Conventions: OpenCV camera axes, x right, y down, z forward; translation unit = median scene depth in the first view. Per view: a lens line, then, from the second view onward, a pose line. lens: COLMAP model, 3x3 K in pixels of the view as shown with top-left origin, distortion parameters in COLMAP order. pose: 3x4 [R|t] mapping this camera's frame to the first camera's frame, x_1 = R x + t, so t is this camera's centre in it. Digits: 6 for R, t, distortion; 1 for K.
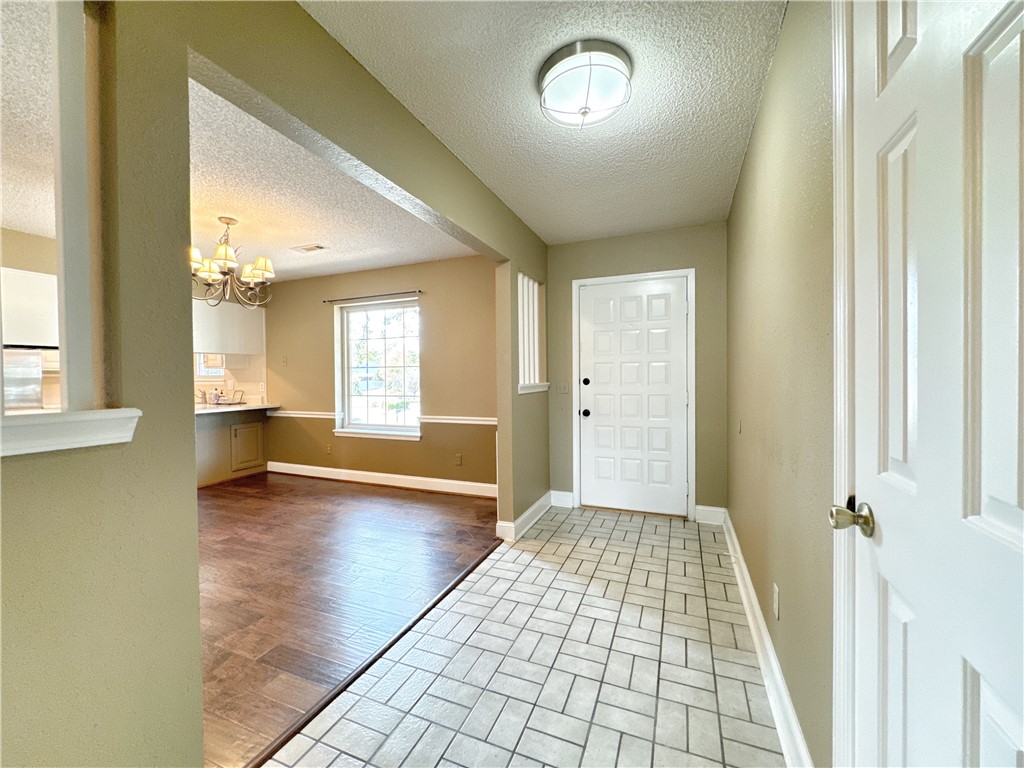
lens RADIAL K [[414.8, 0, 519.9], [0, 414.8, 384.2], [0, 0, 1]] dist [-0.003699, -0.000662]
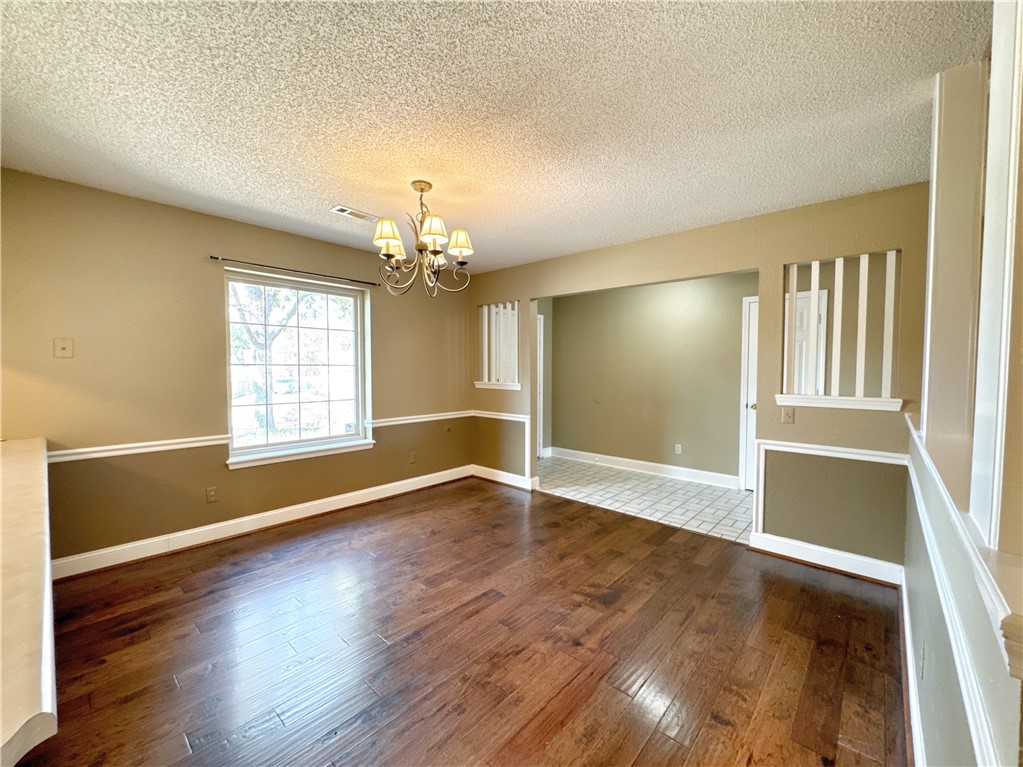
lens RADIAL K [[414.4, 0, 515.8], [0, 414.4, 384.0], [0, 0, 1]] dist [-0.003699, -0.000662]
pose [[0.329431, -0.024108, 0.943872, -1.533013], [0.008994, 0.999709, 0.022395, -0.033301], [-0.944137, 0.001112, 0.329552, 0.621018]]
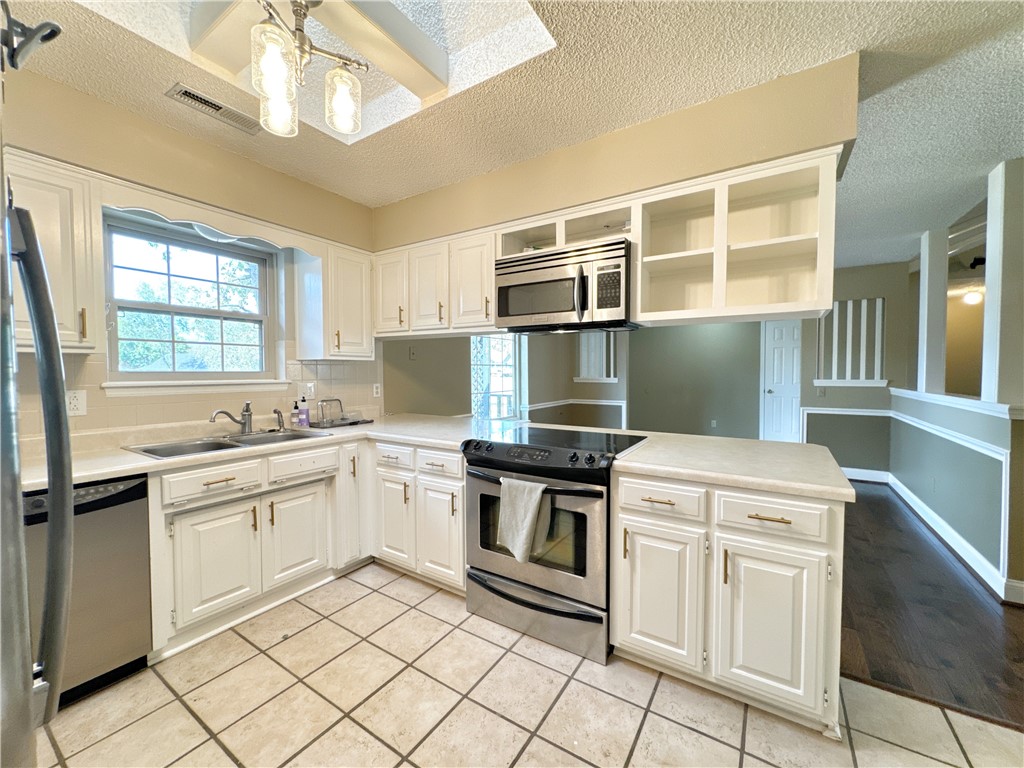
lens RADIAL K [[414.8, 0, 508.4], [0, 414.8, 383.3], [0, 0, 1]] dist [-0.003699, -0.000662]
pose [[0.189540, -0.020737, 0.981654, -2.284439], [0.022093, 0.999614, 0.016851, -0.021001], [-0.981624, 0.018494, 0.189925, 1.270602]]
